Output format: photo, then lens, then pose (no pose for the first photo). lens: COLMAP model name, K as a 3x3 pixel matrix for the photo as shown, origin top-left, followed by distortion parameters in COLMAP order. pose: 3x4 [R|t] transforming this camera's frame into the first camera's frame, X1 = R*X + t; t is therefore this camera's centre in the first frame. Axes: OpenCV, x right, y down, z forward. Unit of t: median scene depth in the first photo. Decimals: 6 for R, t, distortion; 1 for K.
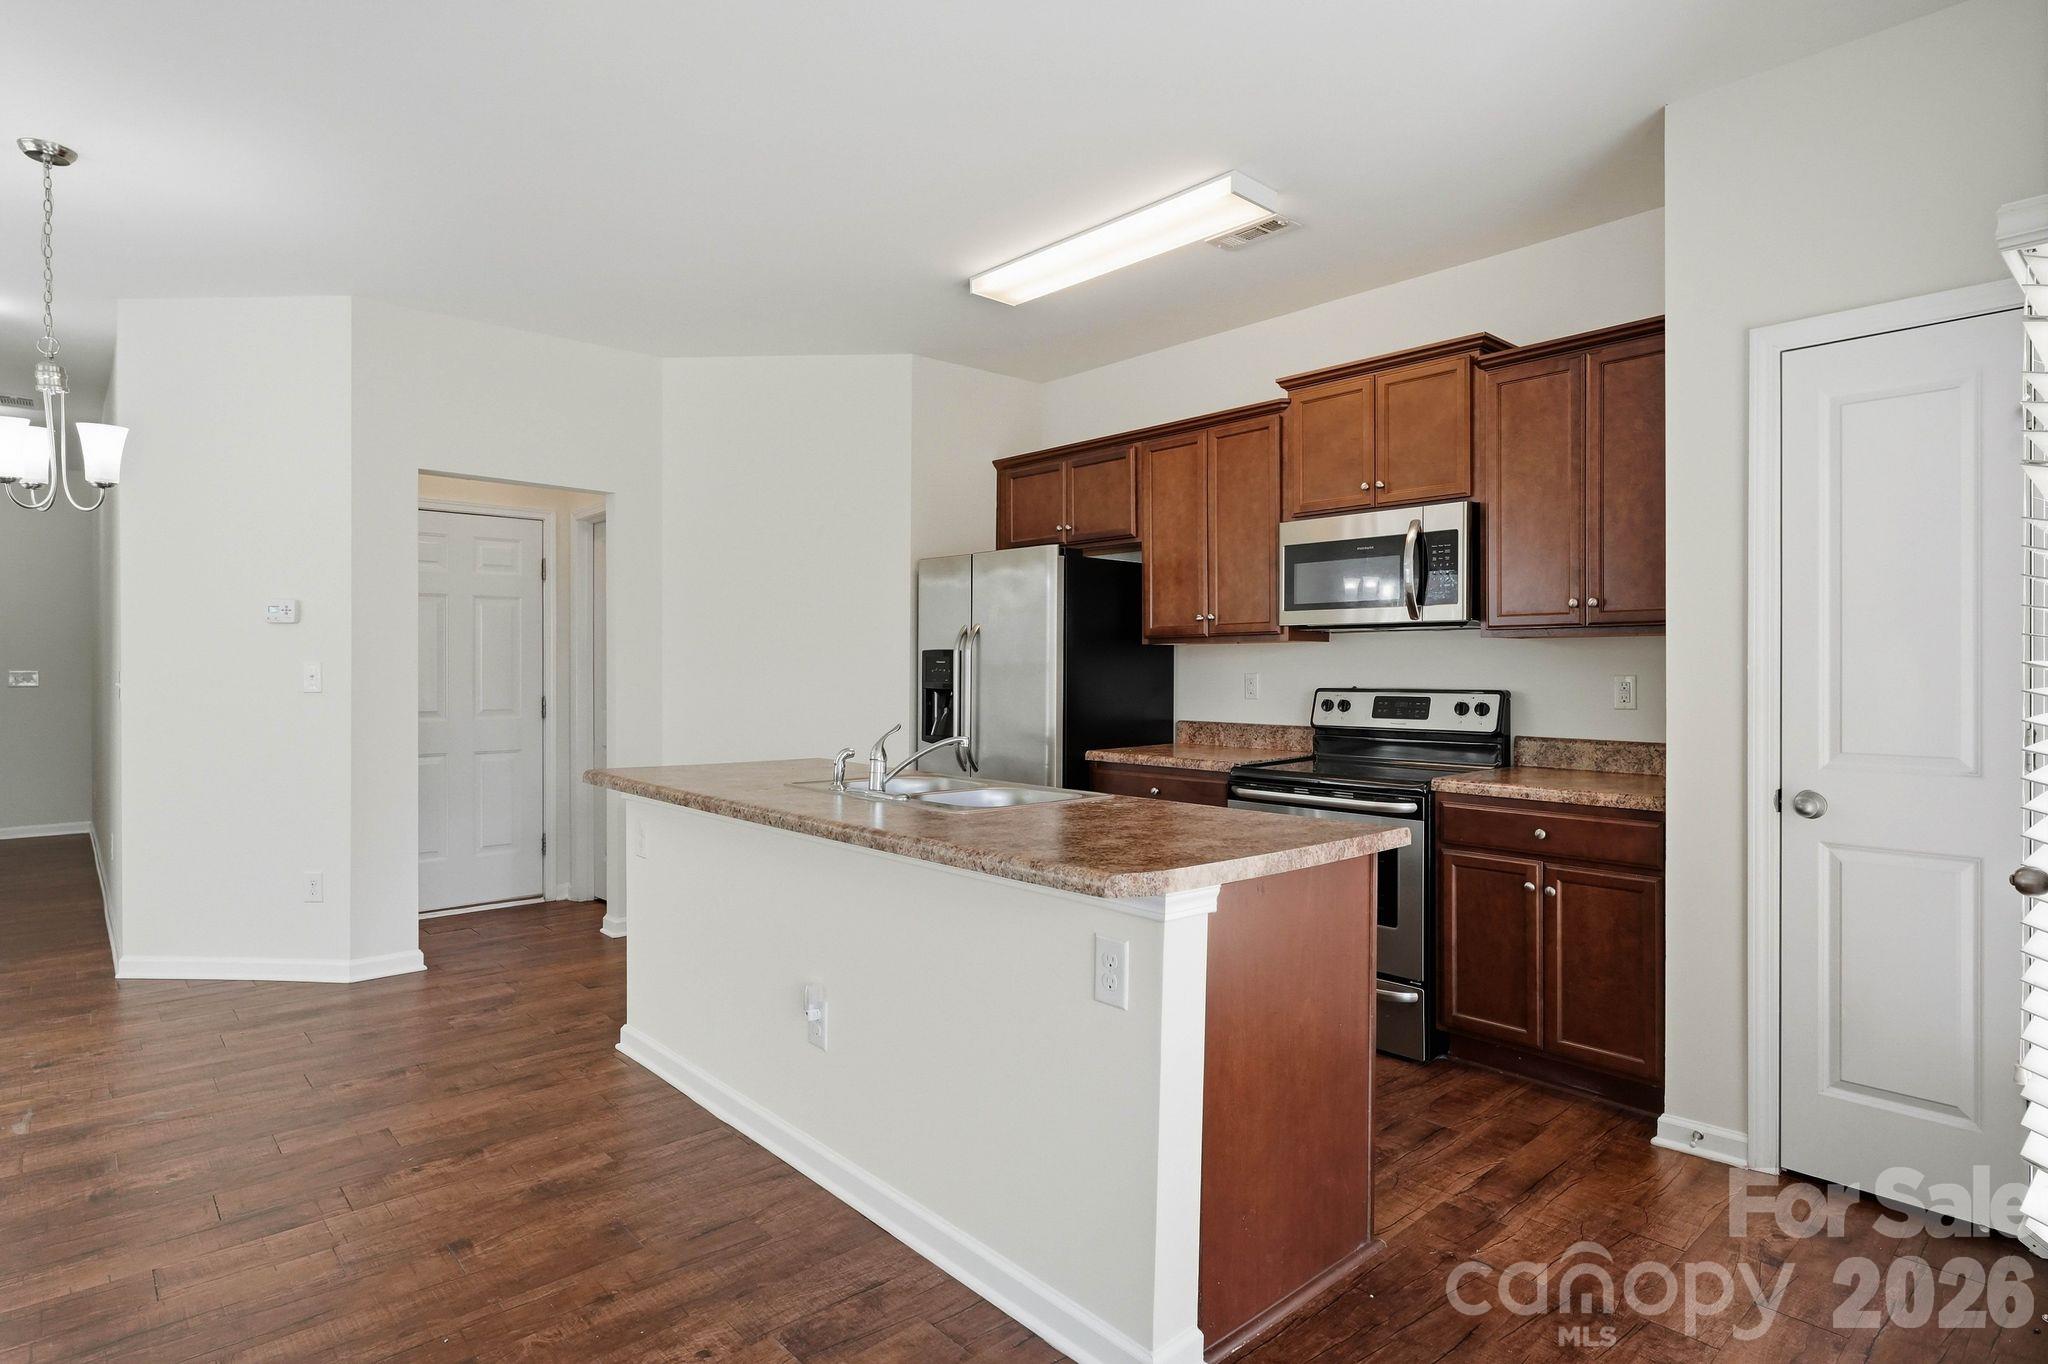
lens RADIAL K [[1079.9, 0, 1020.7], [0, 1079.9, 668.4], [0, 0, 1]] dist [-0.004184, 0.002460]
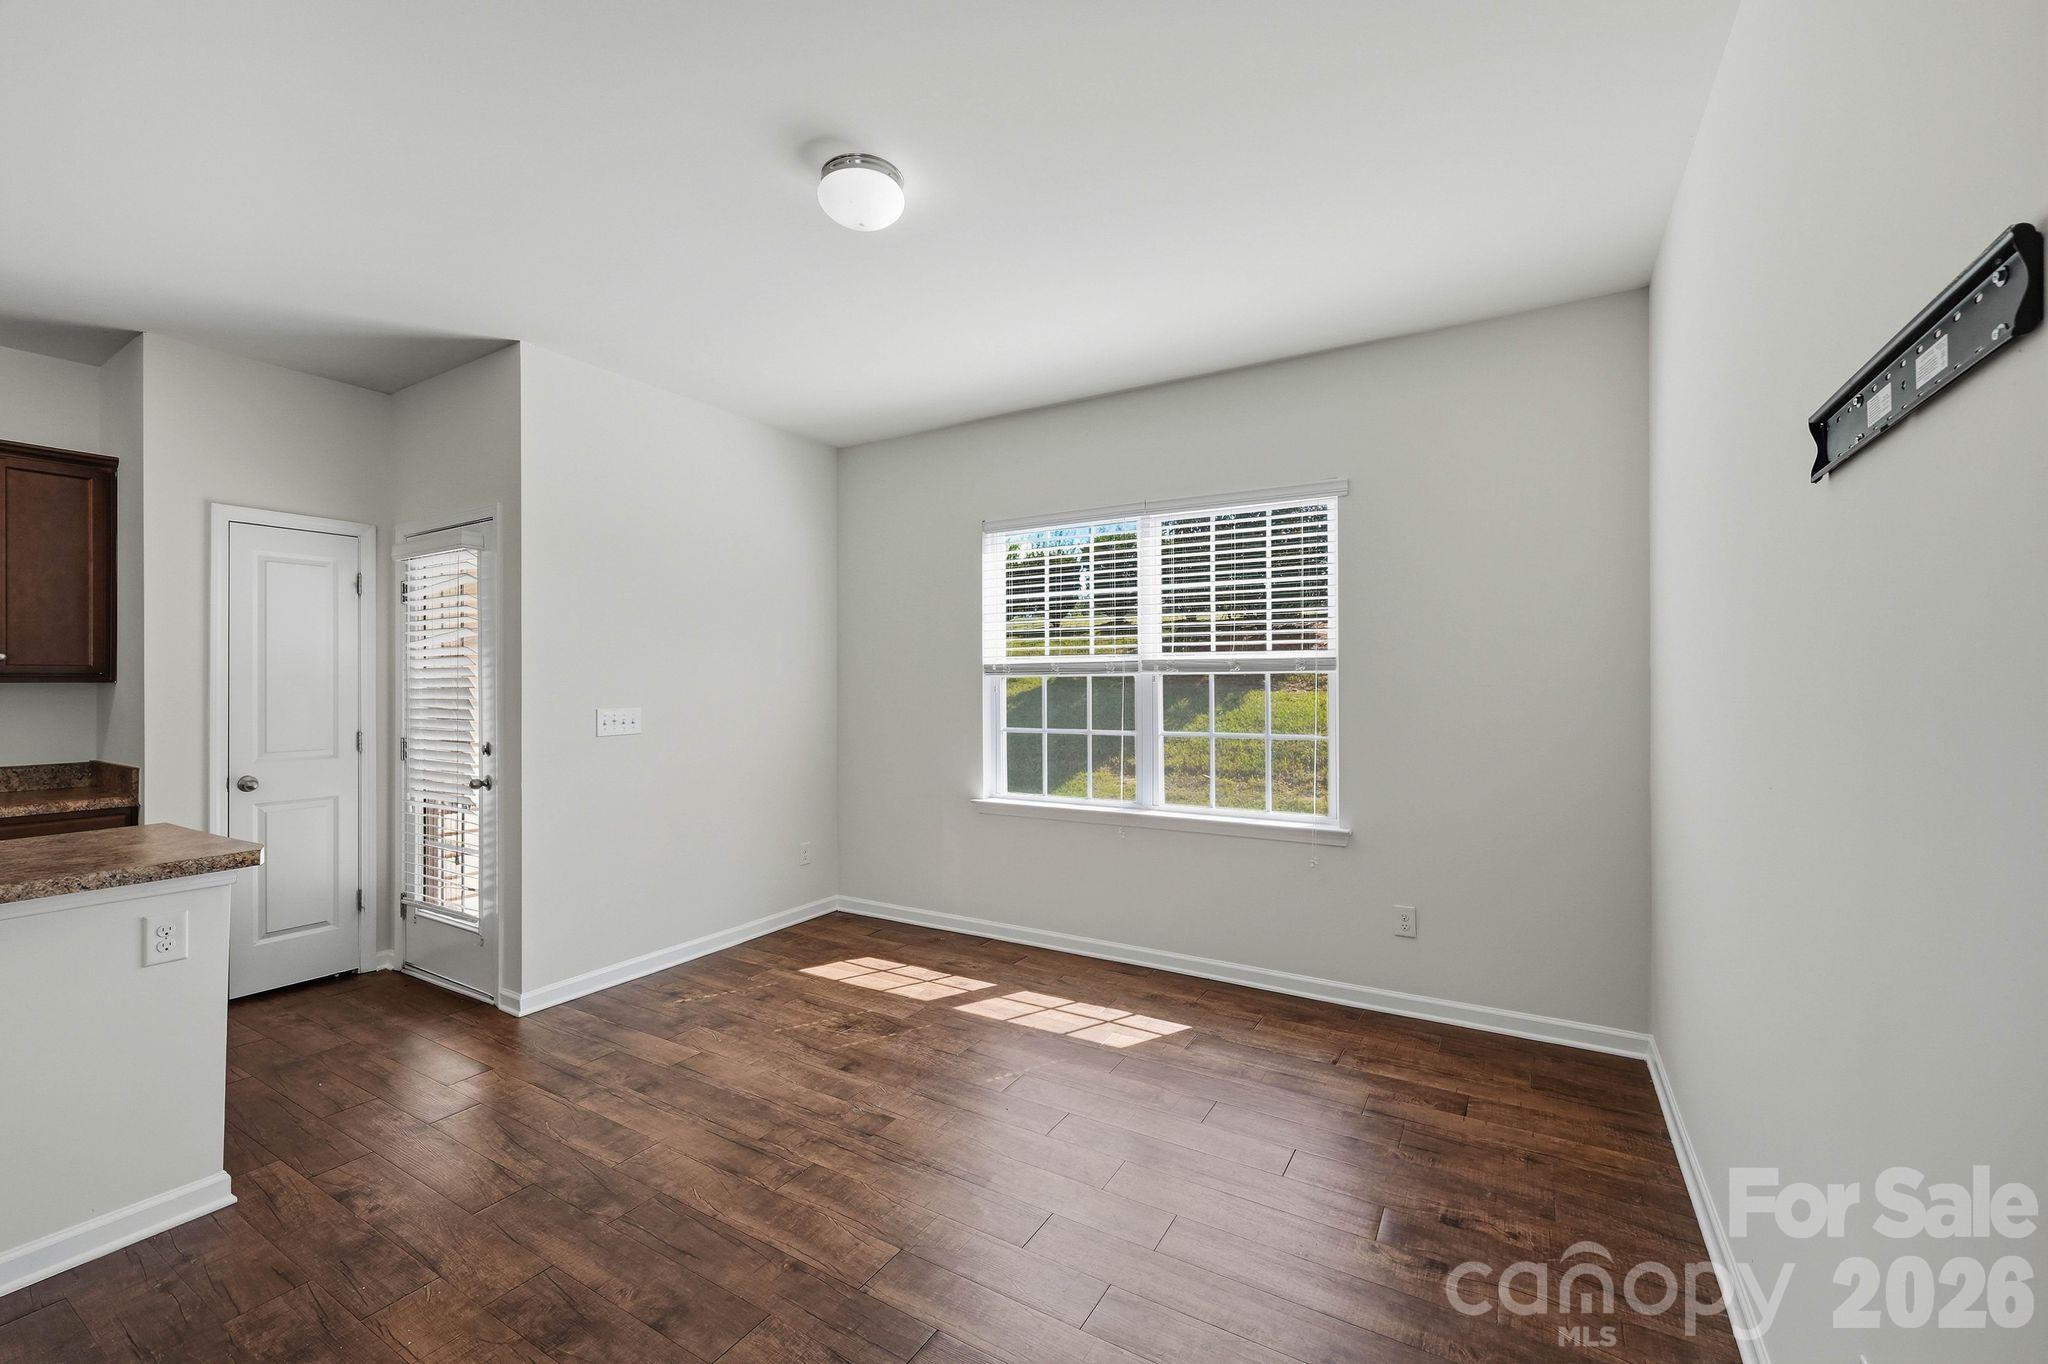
lens RADIAL K [[831.0, 0, 1017.9], [0, 831.0, 679.9], [0, 0, 1]] dist [-0.002161, 0.001865]
pose [[-0.293163, 0.006759, 0.956039, -0.651781], [0.004681, 0.999973, -0.005634, -0.020766], [-0.956051, 0.002824, -0.293186, 0.136516]]
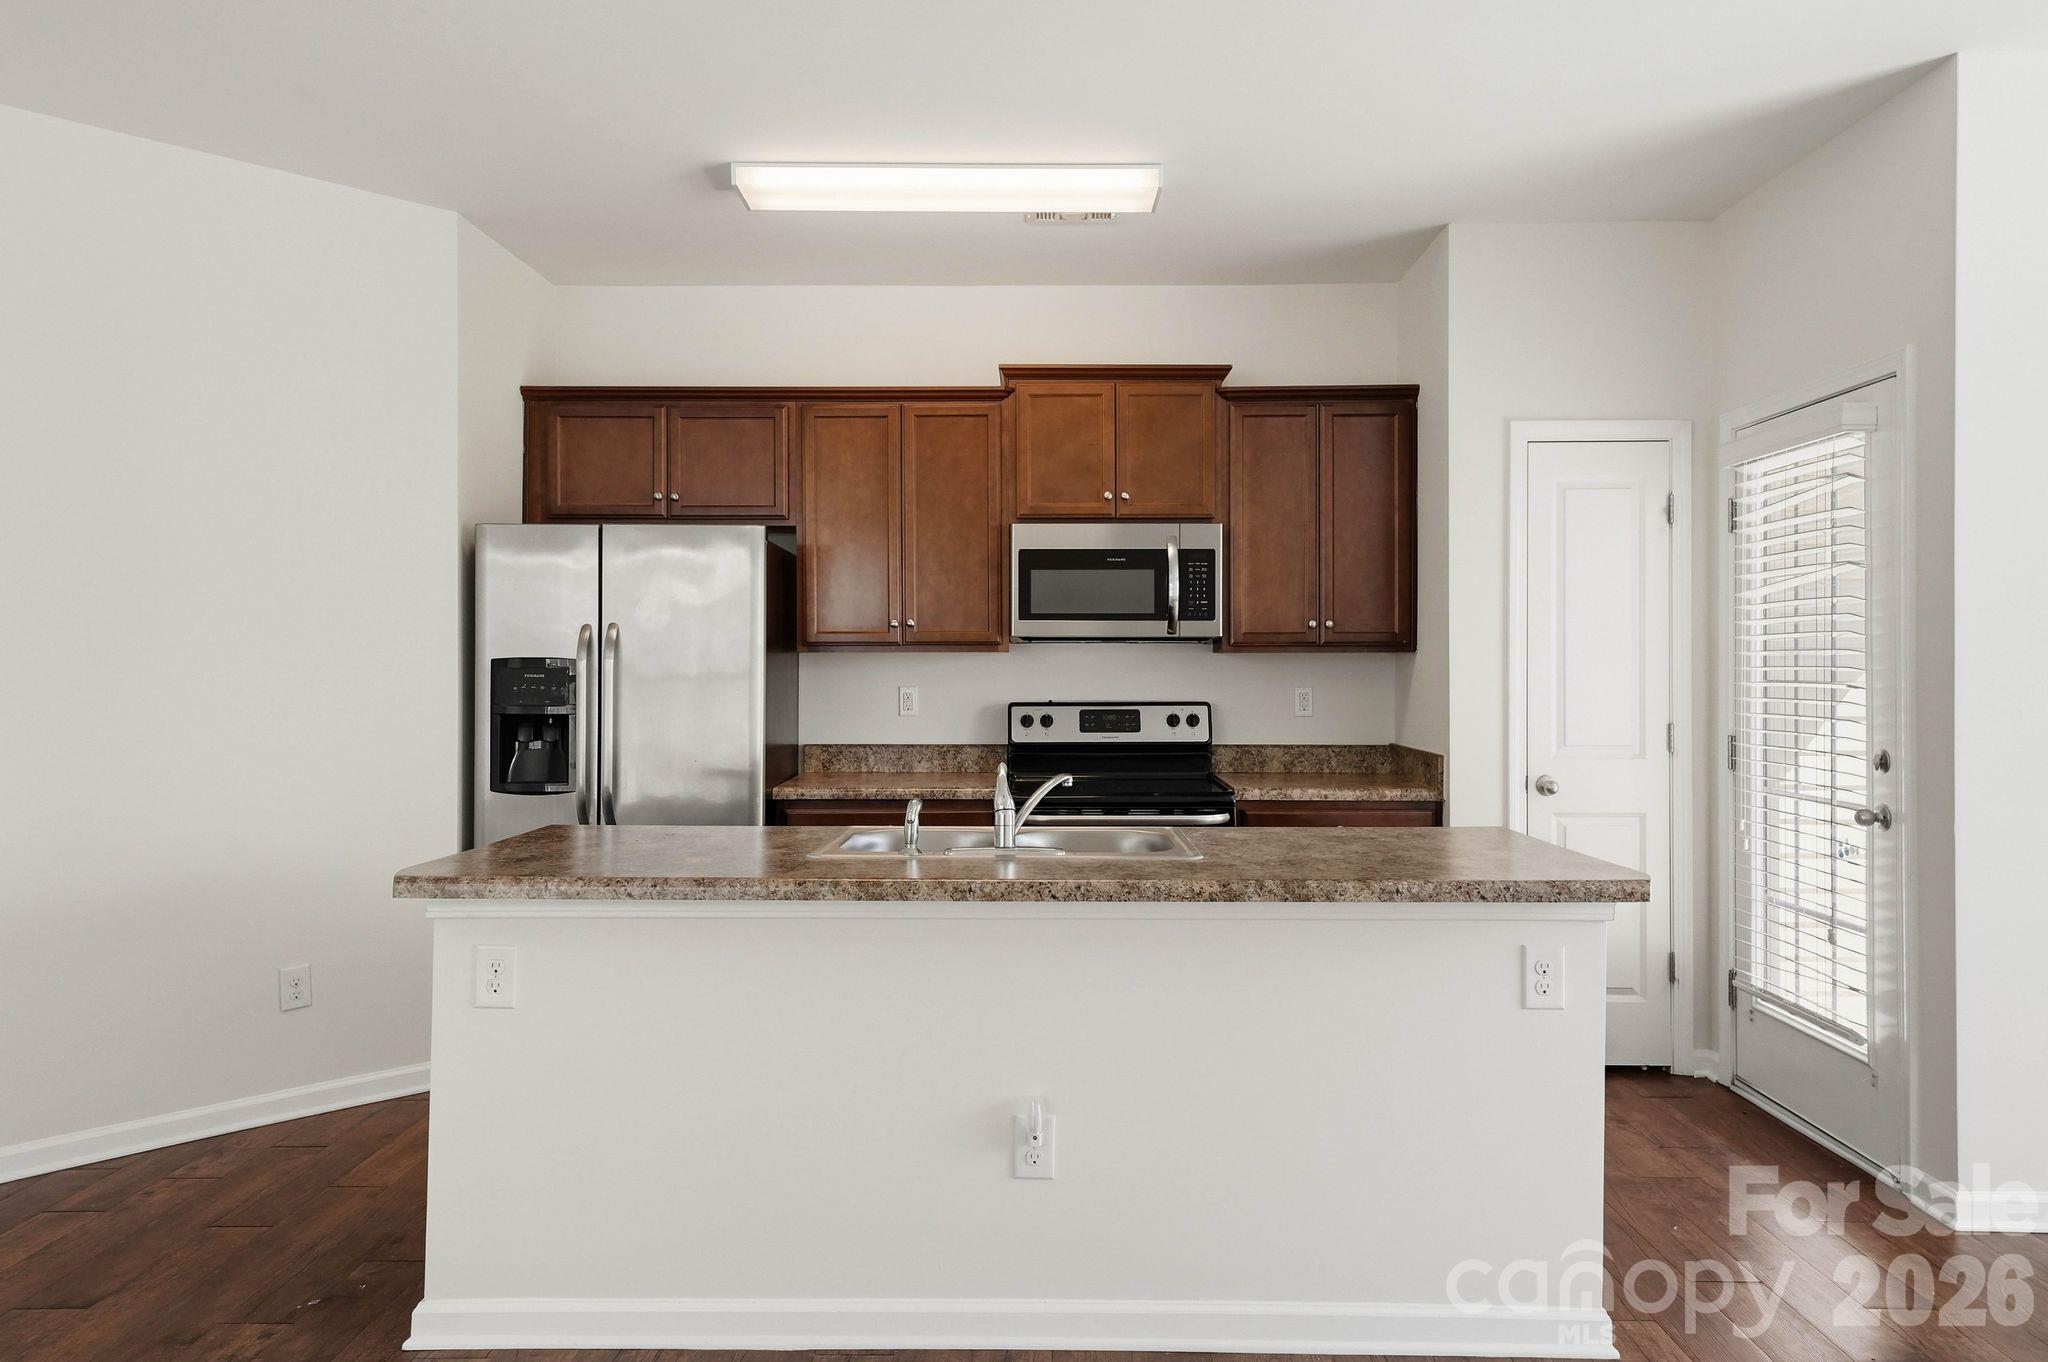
lens RADIAL K [[1338.5, 0, 1024.6], [0, 1338.5, 662.1], [0, 0, 1]] dist [0.021876, -0.006264]
pose [[0.677782, 0.001496, 0.735262, -0.646531], [0.000543, 0.999997, -0.002536, -0.015668], [-0.735263, 0.002118, 0.677779, 0.243571]]
